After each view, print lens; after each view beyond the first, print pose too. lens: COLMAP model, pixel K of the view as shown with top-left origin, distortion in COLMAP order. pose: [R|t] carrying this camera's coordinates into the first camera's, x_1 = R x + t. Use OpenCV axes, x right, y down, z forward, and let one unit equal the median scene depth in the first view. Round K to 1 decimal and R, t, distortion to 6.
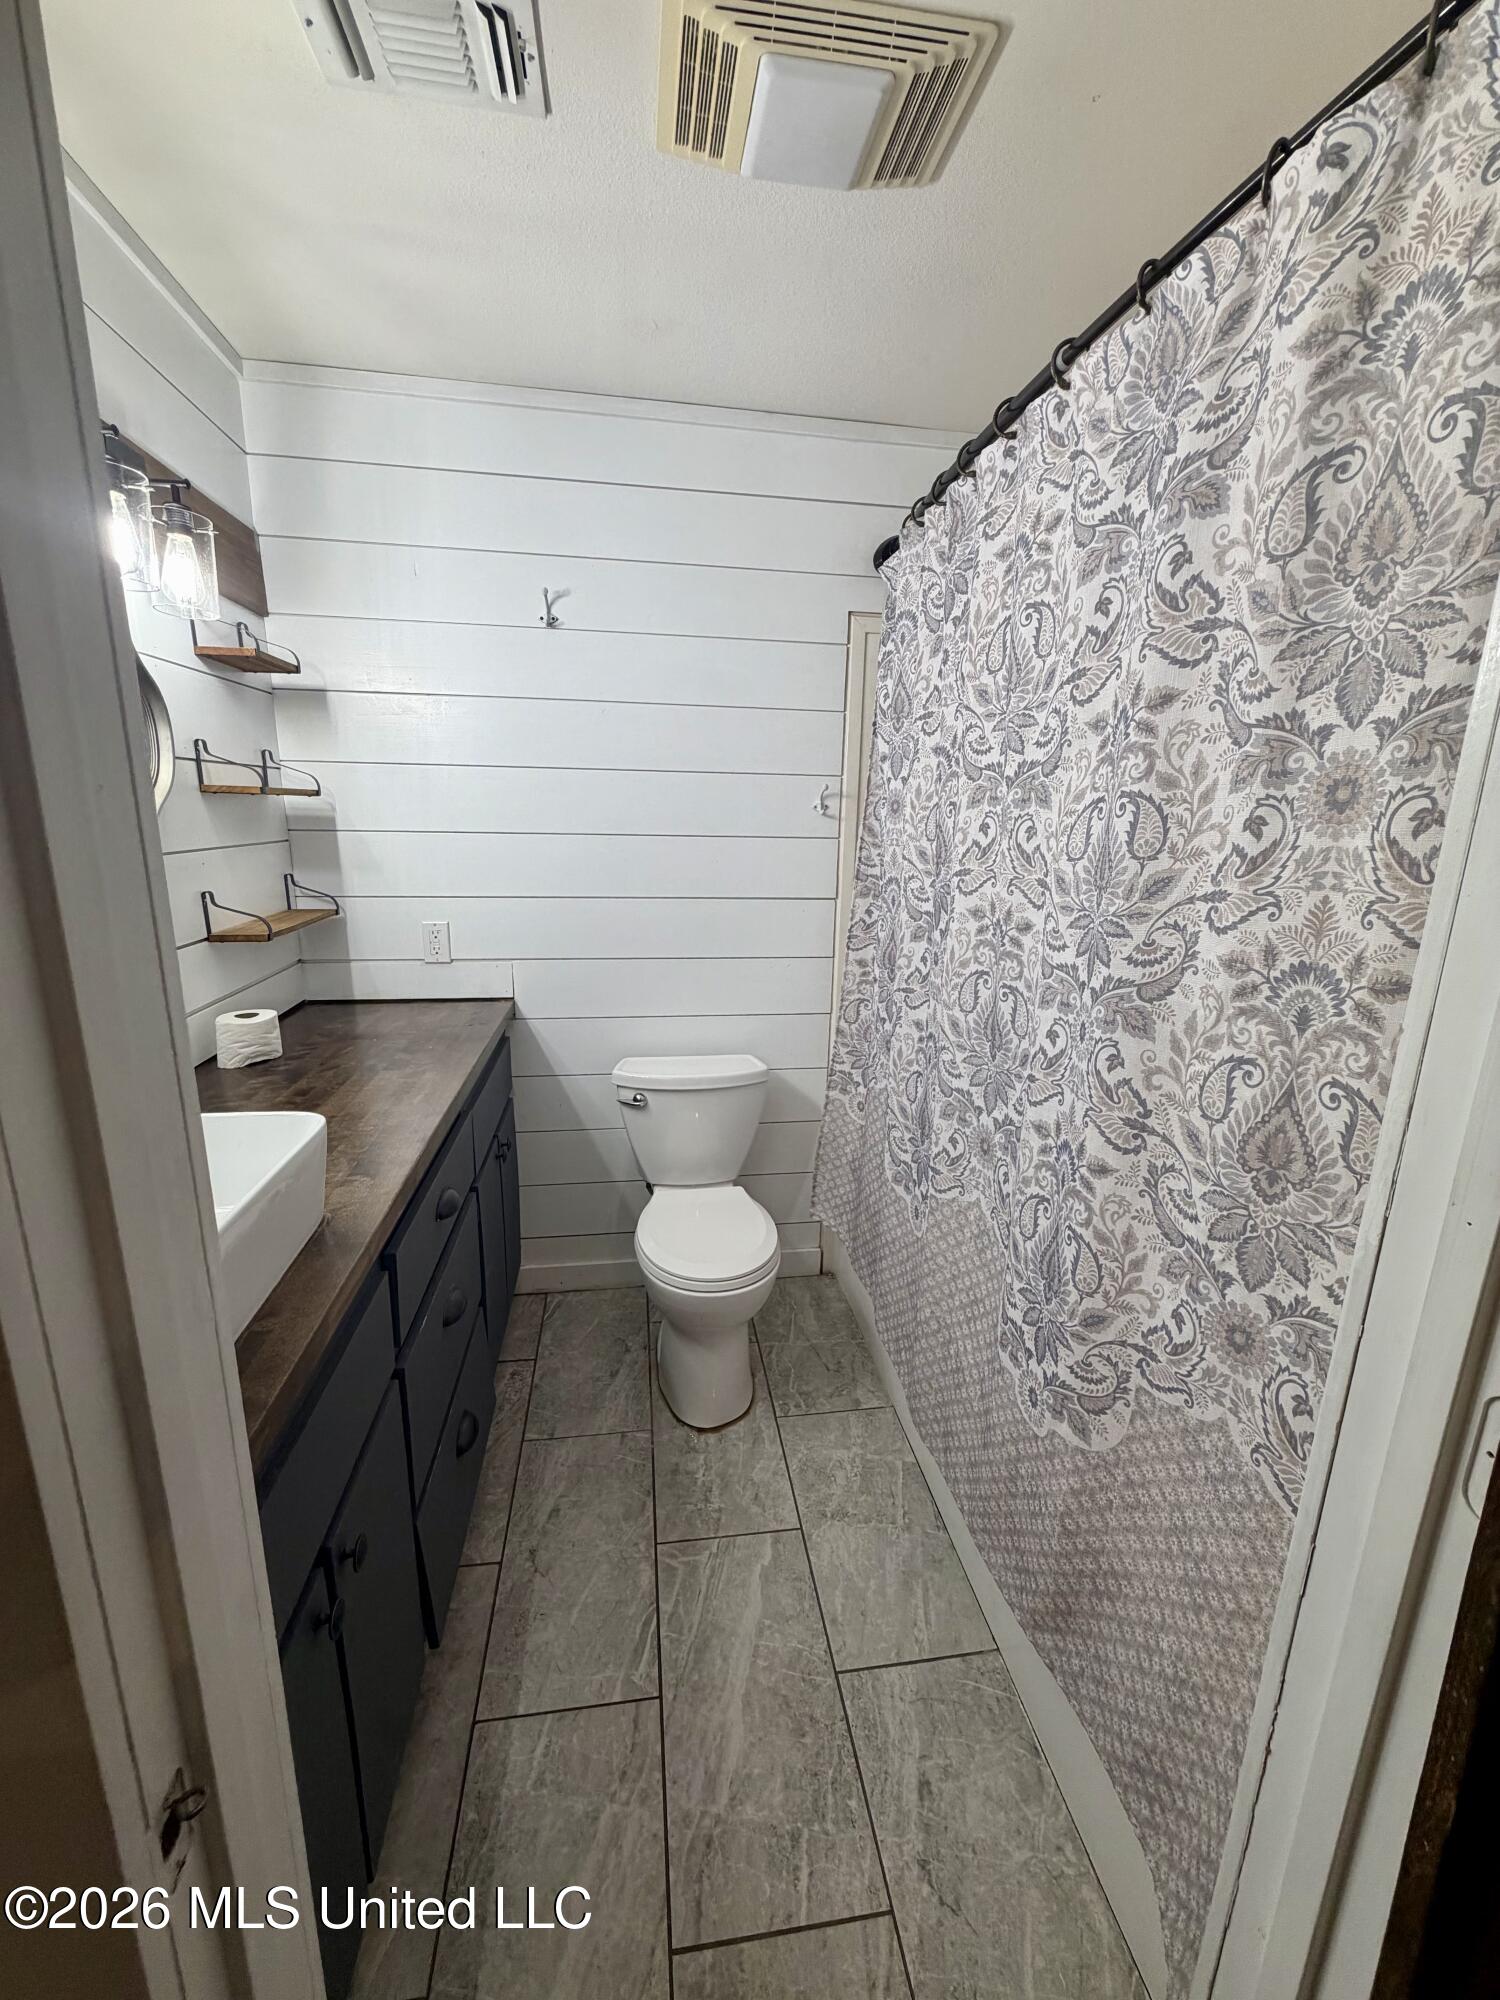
lens RADIAL K [[798.6, 0, 750.3], [0, 798.6, 998.7], [0, 0, 1]] dist [-0.001392, 0.000584]
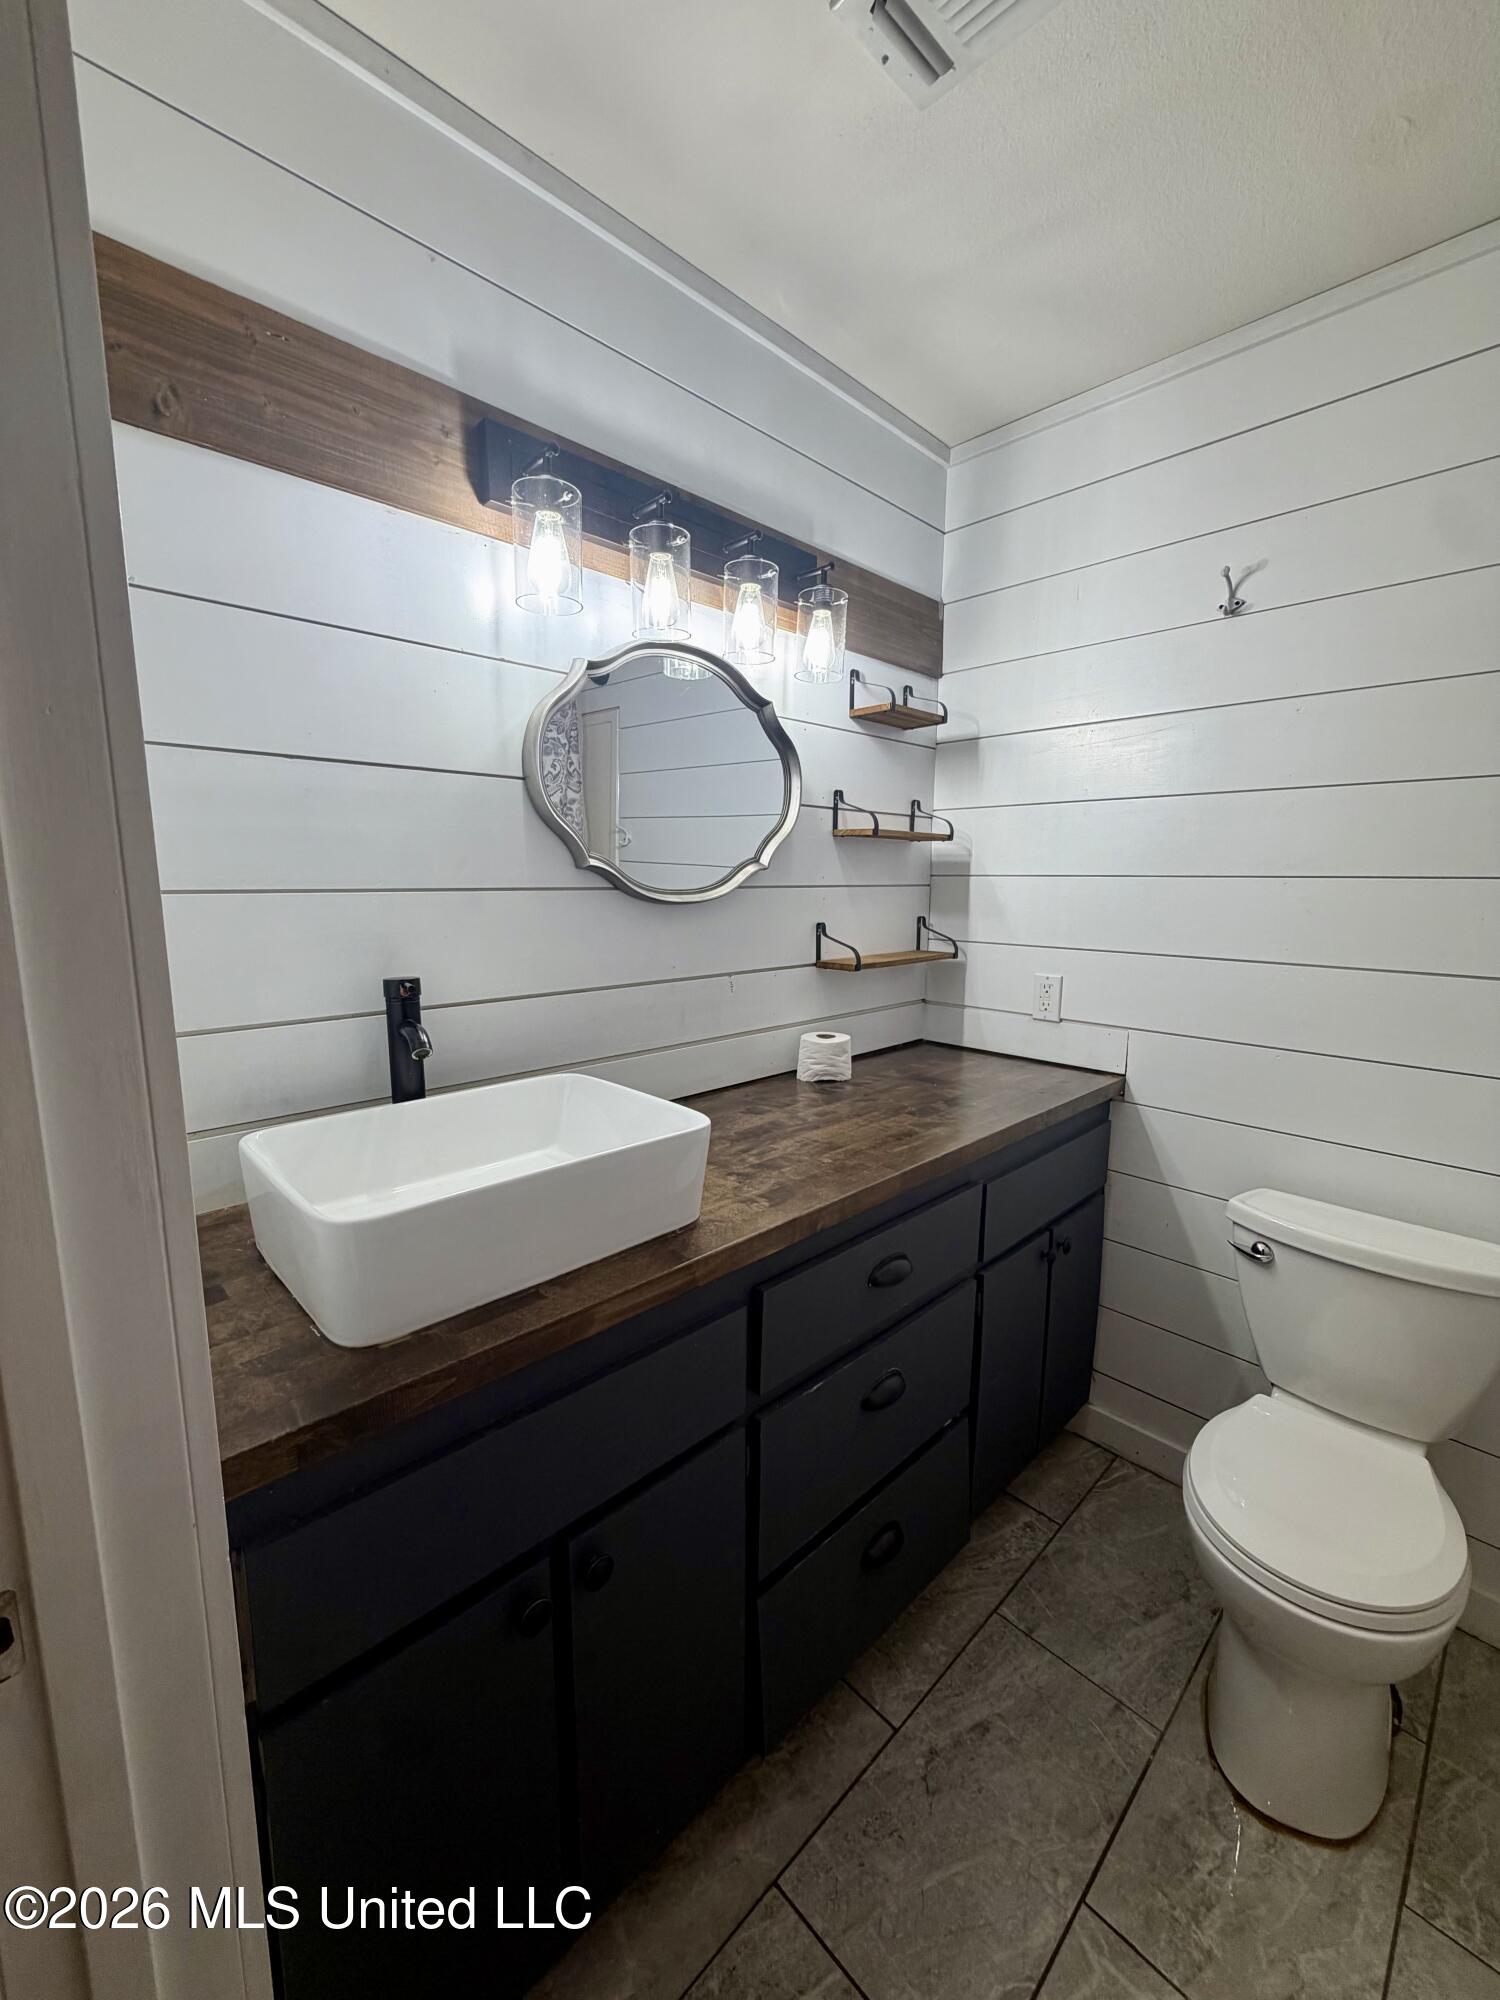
lens RADIAL K [[798.6, 0, 748.2], [0, 798.6, 997.5], [0, 0, 1]] dist [-0.001392, 0.000584]
pose [[0.584058, 0.105614, -0.804812, 0.145308], [-0.183360, 0.983038, -0.004064, -0.006076], [0.790731, 0.149943, 0.593516, 0.219799]]
